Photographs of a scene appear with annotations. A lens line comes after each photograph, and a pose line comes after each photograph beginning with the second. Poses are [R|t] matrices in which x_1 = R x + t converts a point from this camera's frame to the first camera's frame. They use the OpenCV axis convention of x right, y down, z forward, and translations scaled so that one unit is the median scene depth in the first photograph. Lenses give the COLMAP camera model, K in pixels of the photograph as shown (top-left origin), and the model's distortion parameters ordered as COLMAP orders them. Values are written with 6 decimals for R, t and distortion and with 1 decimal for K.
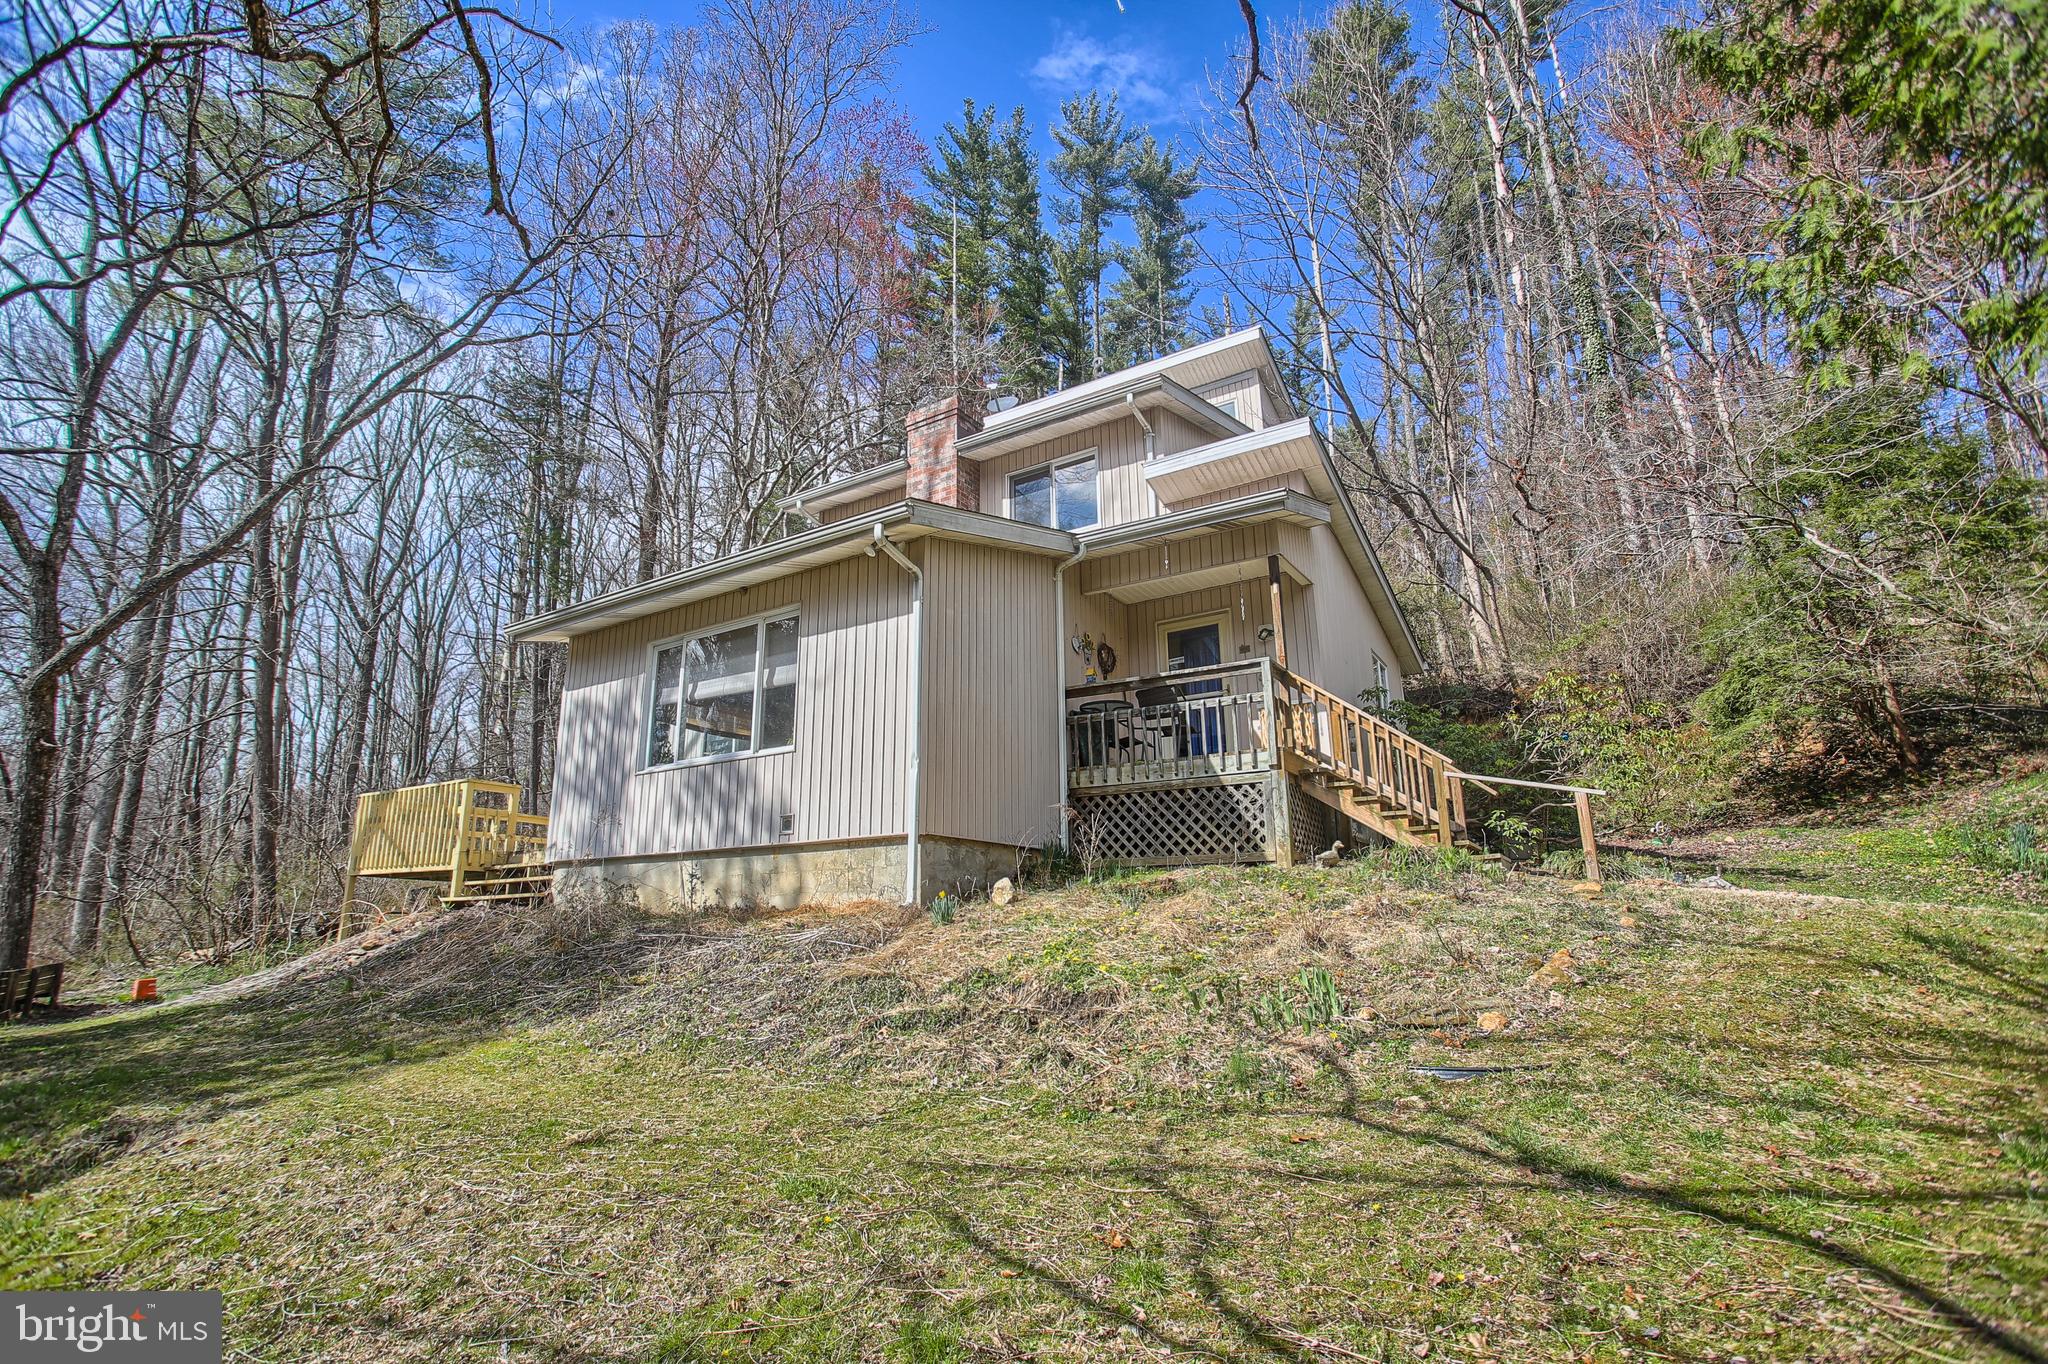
lens RADIAL K [[983.9, 0, 1027.5], [0, 983.9, 687.3], [0, 0, 1]] dist [-0.064473, 0.022322]
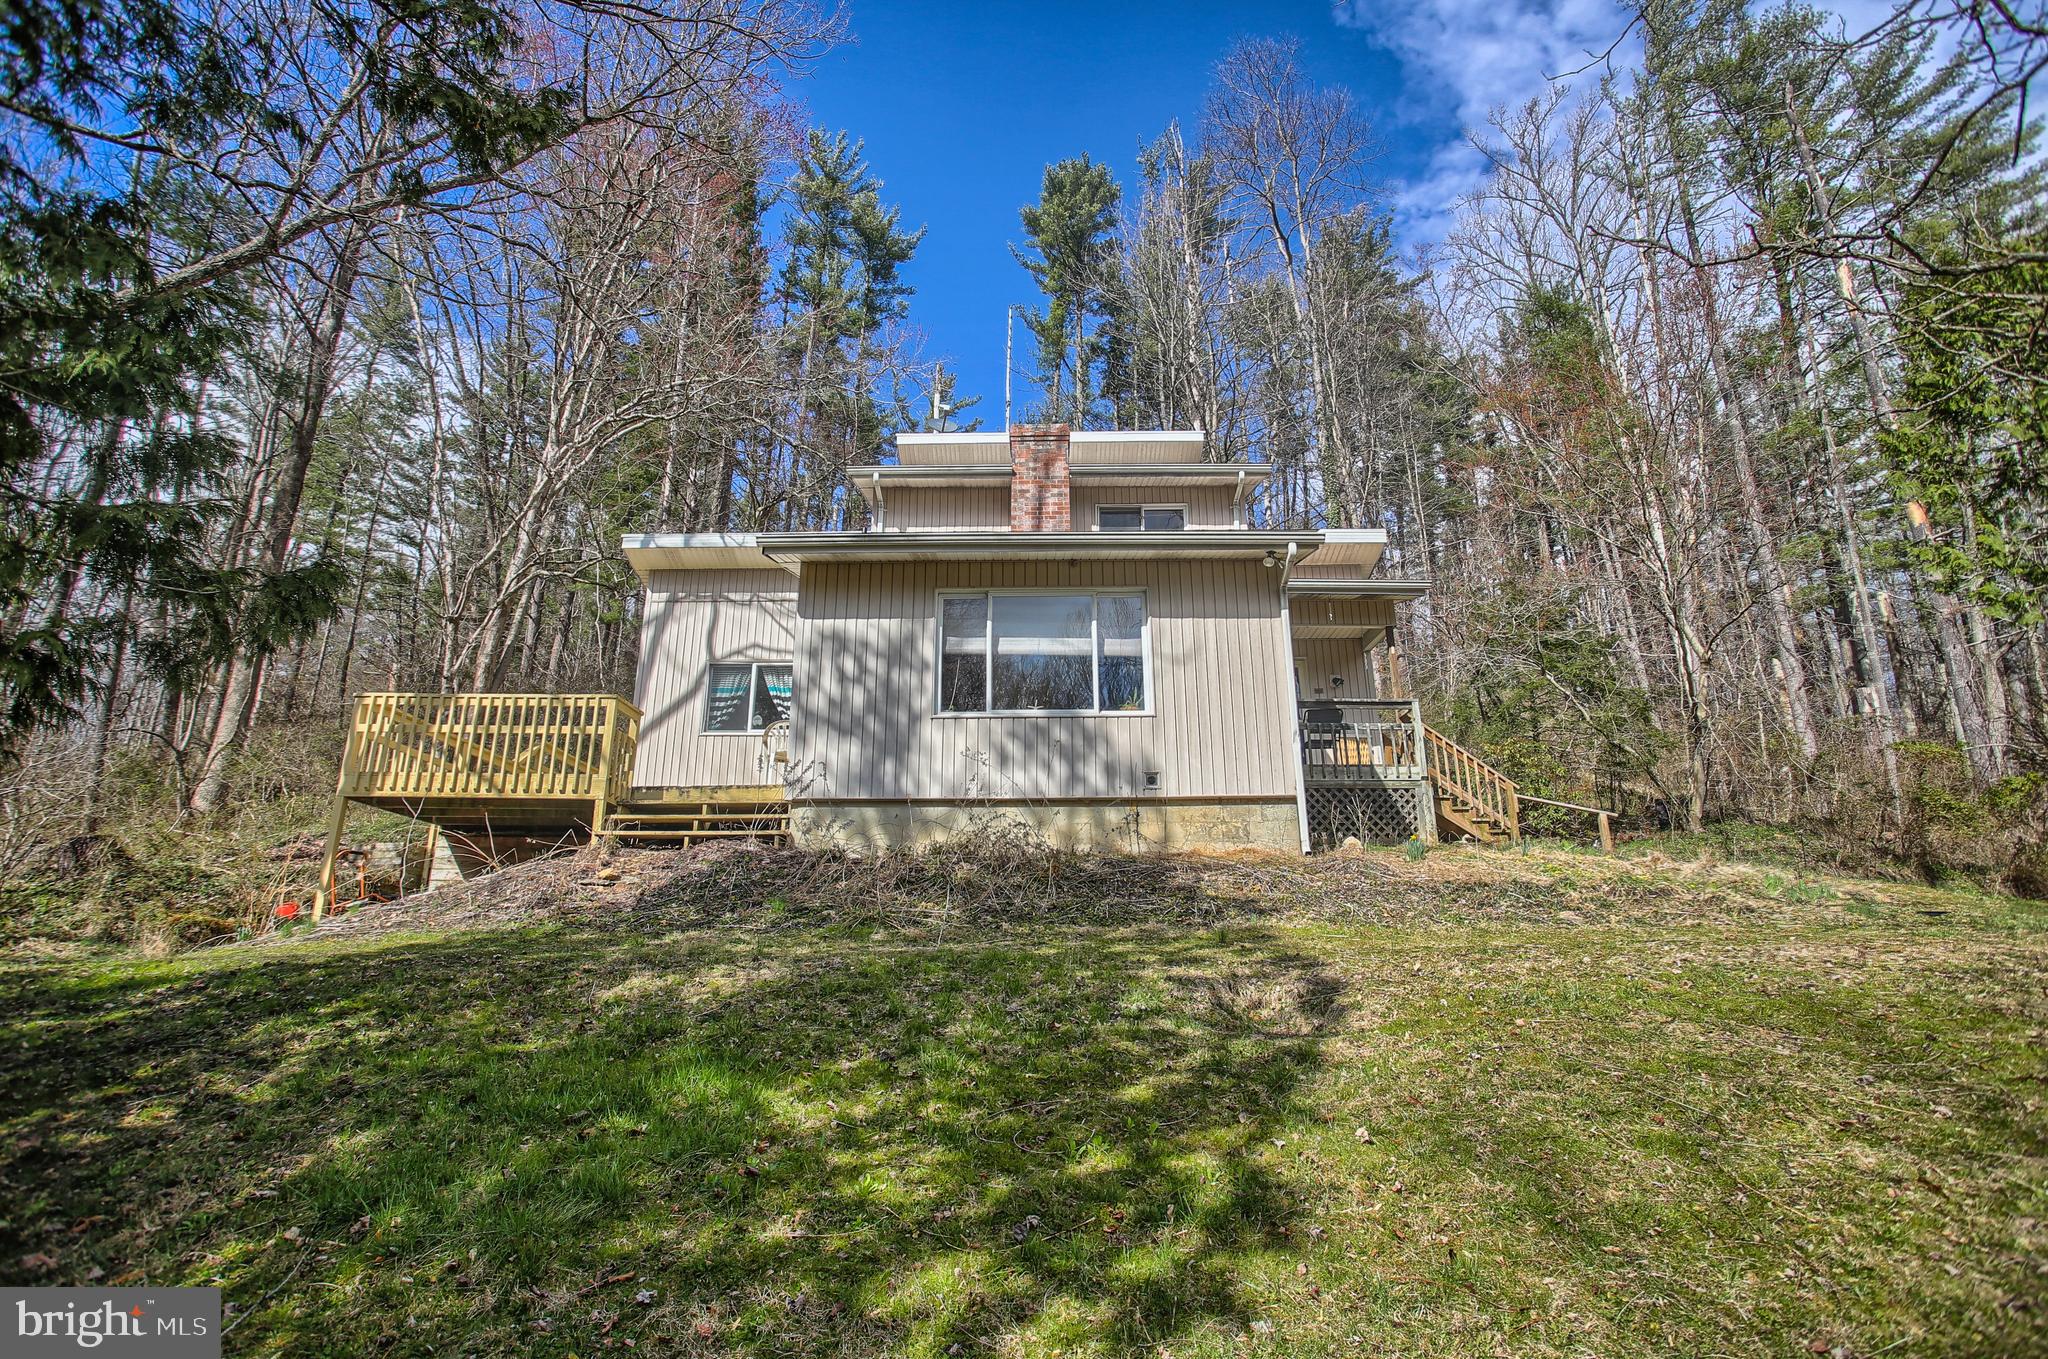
lens RADIAL K [[983.9, 0, 1025.2], [0, 983.9, 679.6], [0, 0, 1]] dist [-0.064473, 0.022322]
pose [[0.848068, 0.165244, 0.503463, -0.901847], [-0.135383, 0.986168, -0.095626, 0.145844], [-0.512301, 0.012937, 0.858709, 0.104322]]
